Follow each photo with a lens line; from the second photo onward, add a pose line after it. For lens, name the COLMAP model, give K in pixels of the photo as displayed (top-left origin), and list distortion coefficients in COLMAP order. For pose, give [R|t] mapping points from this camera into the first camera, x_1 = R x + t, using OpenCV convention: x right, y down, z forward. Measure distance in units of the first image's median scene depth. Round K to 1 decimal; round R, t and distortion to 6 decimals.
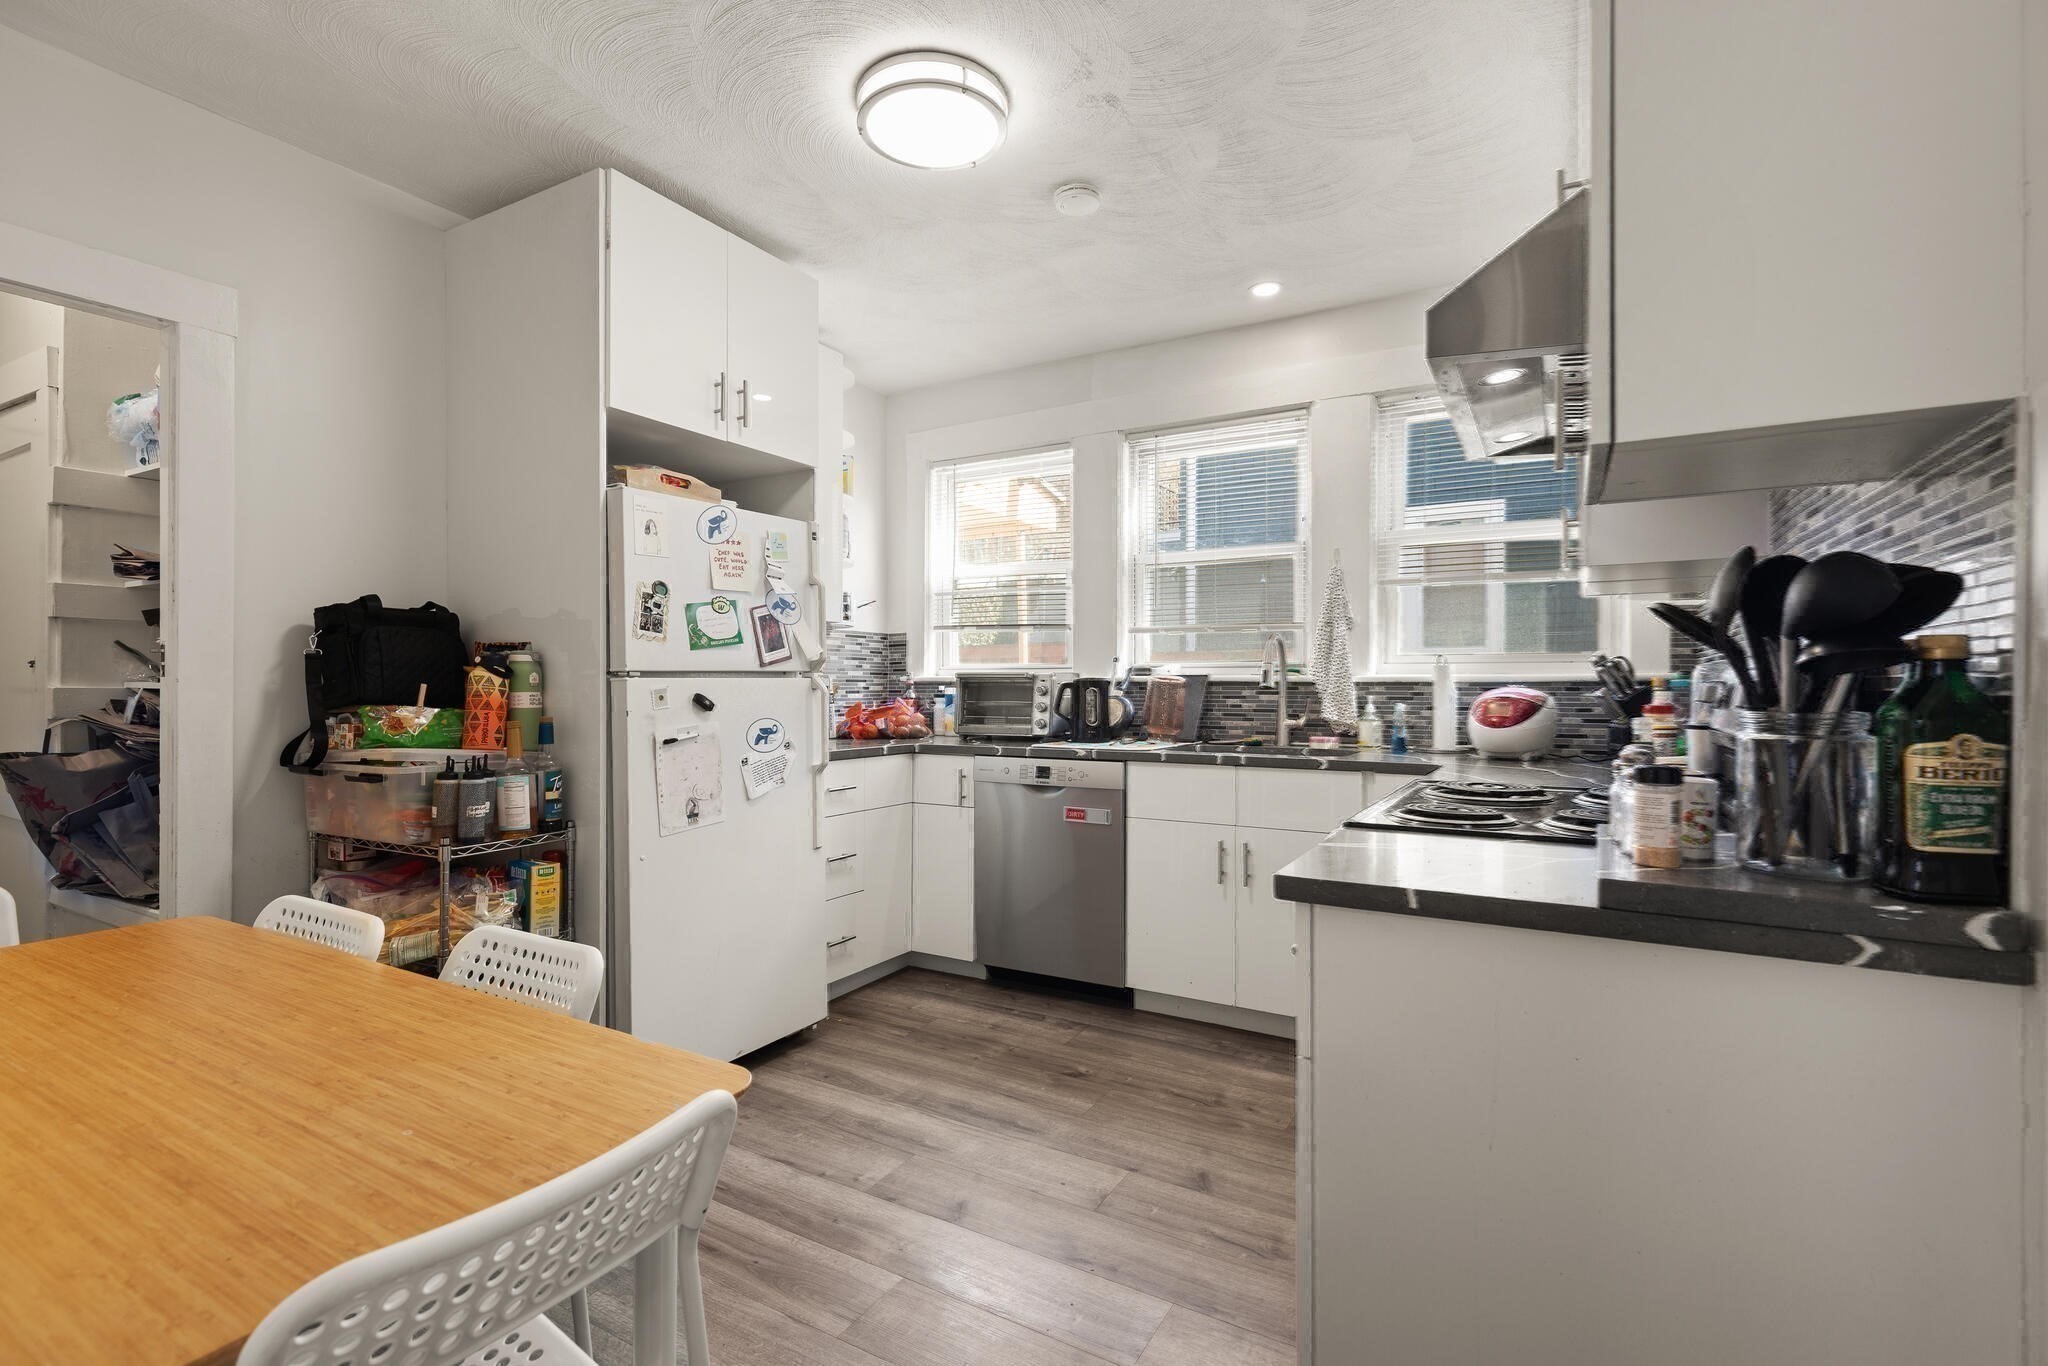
lens RADIAL K [[940.4, 0, 1016.8], [0, 940.4, 681.1], [0, 0, 1]] dist [0.005280, -0.001496]
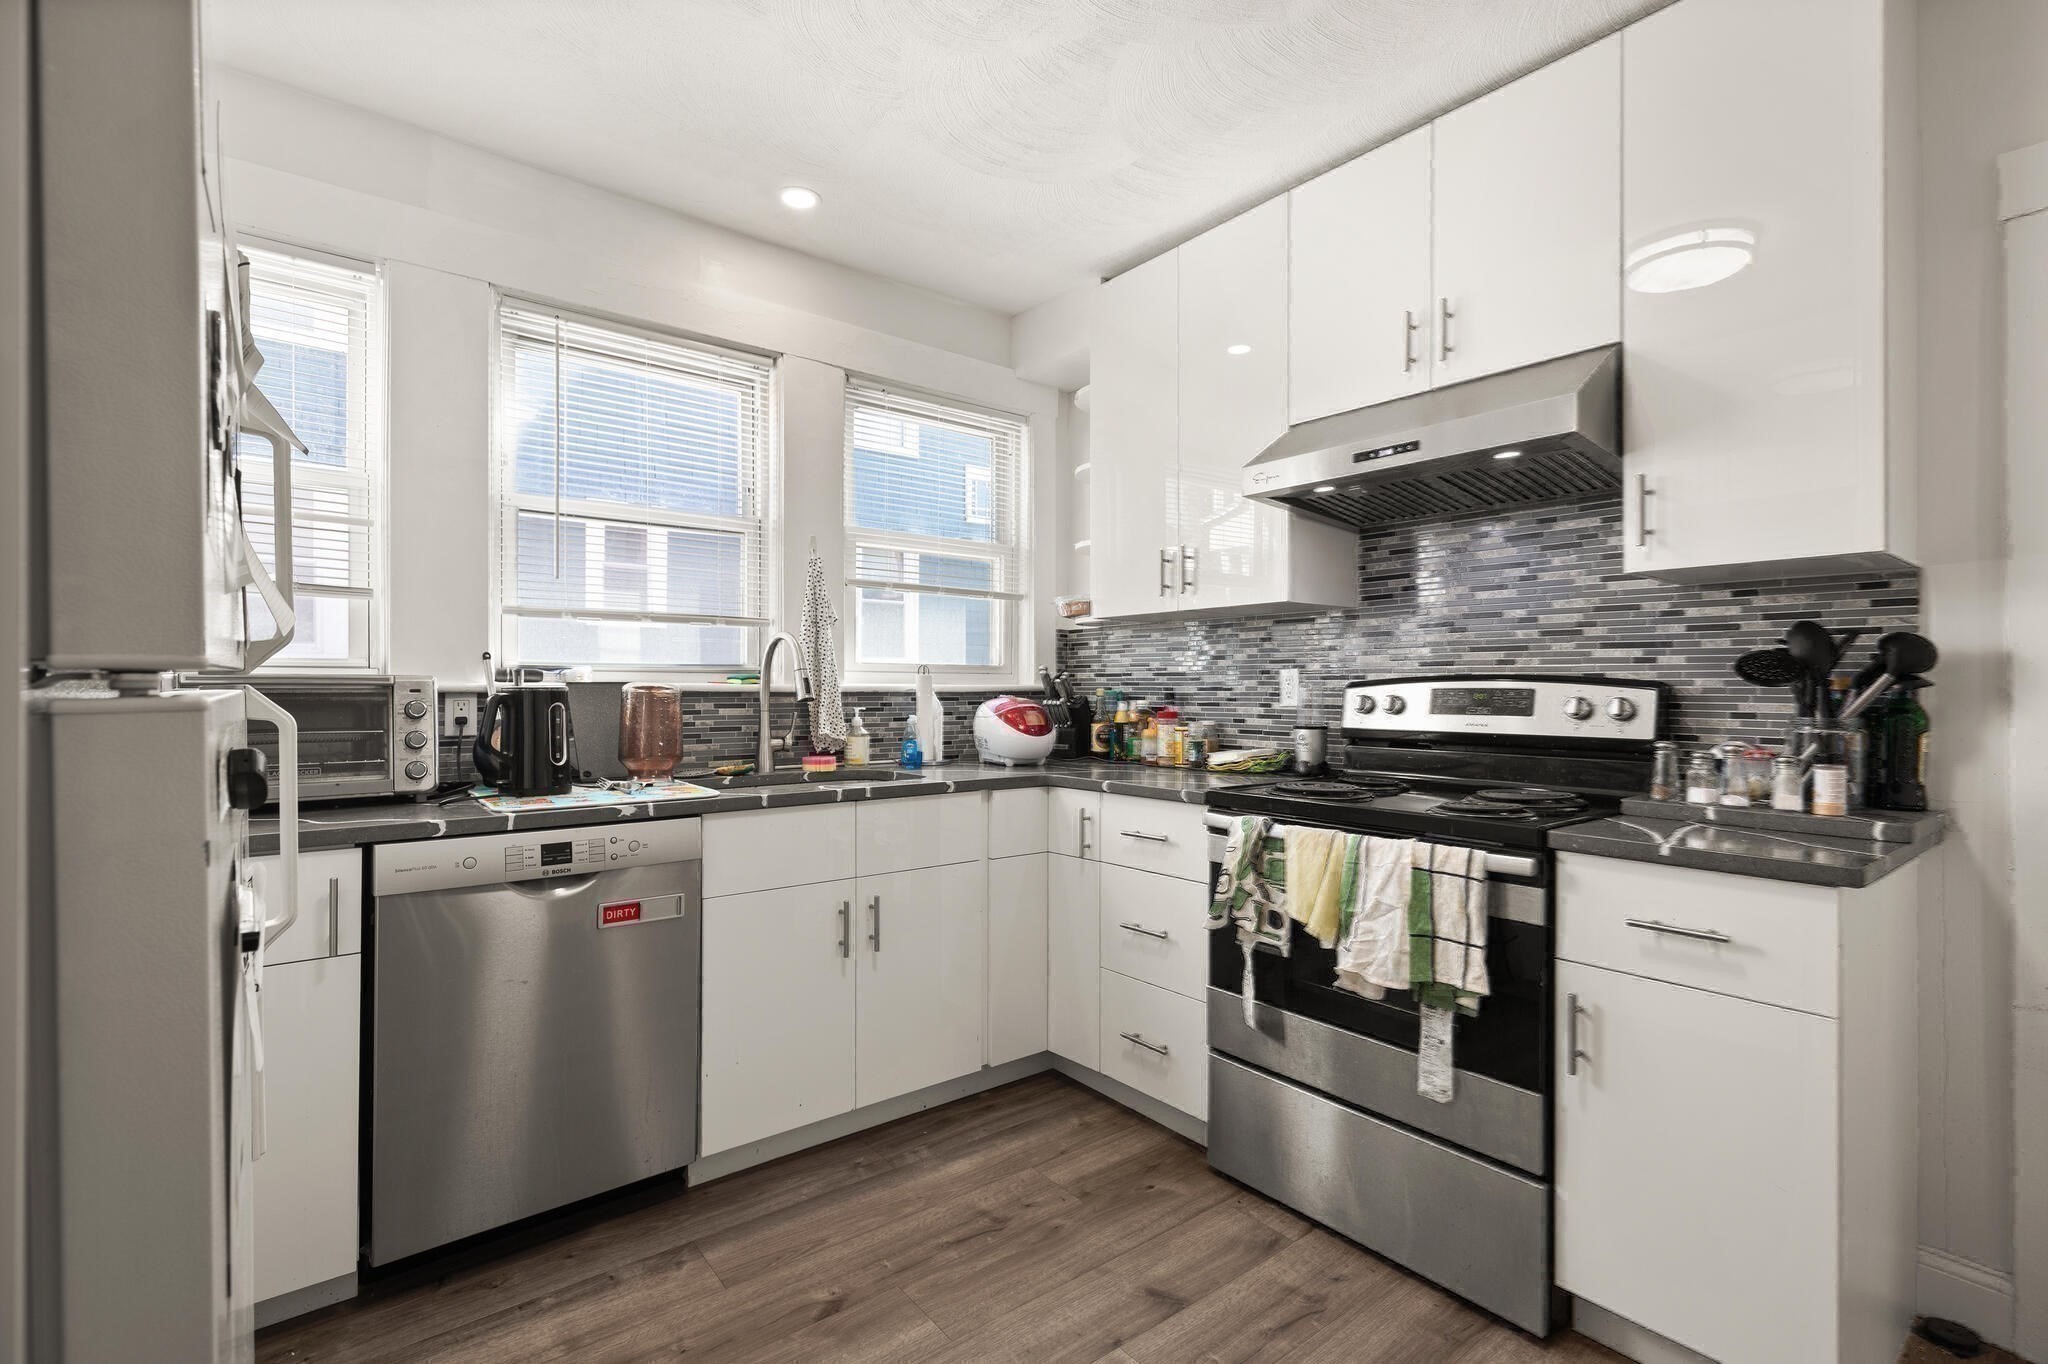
lens RADIAL K [[940.4, 0, 1024.4], [0, 940.4, 688.0], [0, 0, 1]] dist [0.005280, -0.001496]
pose [[0.355054, 0.001943, 0.934844, -0.420322], [0.002899, 0.999991, -0.003180, 0.000119], [-0.934841, 0.003839, 0.355045, 0.557666]]
